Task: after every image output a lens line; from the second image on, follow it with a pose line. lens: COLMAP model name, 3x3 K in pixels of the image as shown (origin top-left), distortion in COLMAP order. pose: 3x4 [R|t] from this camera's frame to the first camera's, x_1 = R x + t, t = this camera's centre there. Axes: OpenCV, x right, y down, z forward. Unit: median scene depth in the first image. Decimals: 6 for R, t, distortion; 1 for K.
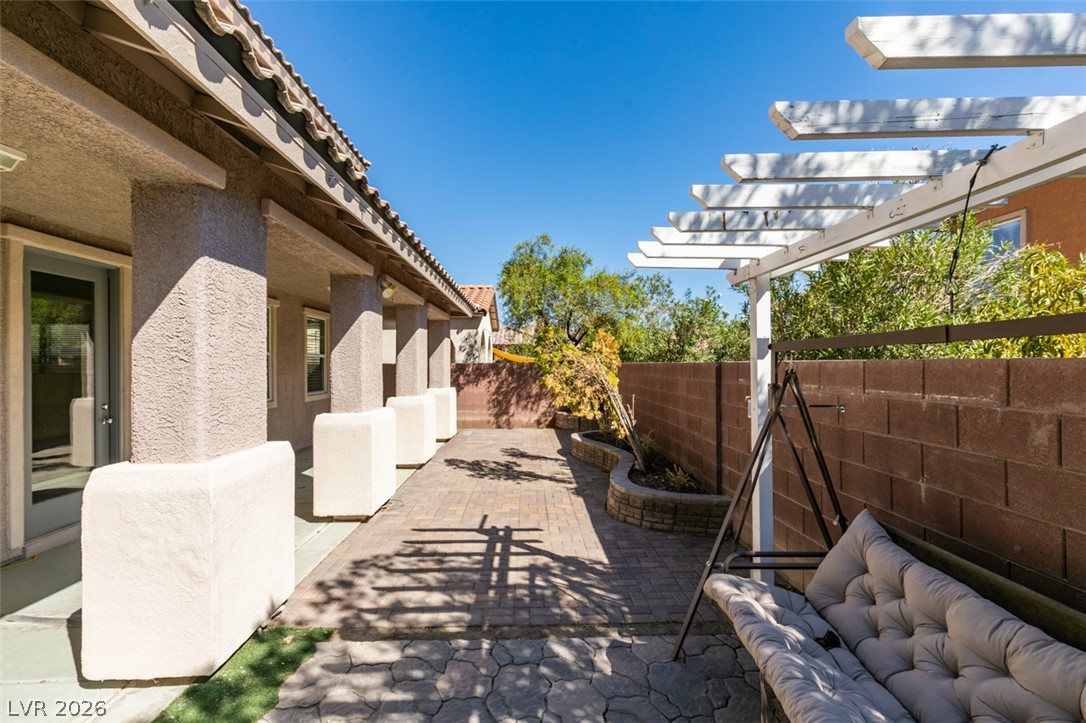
lens RADIAL K [[484.0, 0, 541.3], [0, 484.0, 362.6], [0, 0, 1]] dist [-0.001706, -0.000106]
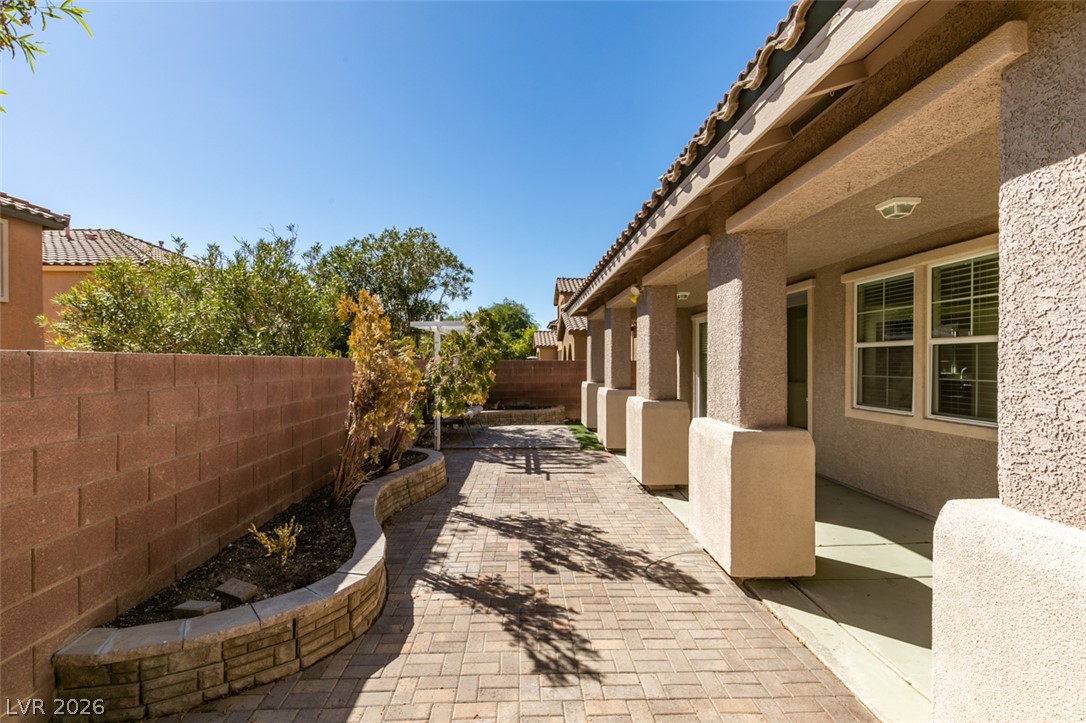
lens RADIAL K [[484.0, 0, 539.8], [0, 484.0, 362.6], [0, 0, 1]] dist [-0.001706, -0.000106]
pose [[-0.999987, -0.000187, -0.005169, -0.122620], [-0.000178, 0.999998, -0.001806, 0.019556], [0.005169, -0.001805, -0.999985, 3.211085]]
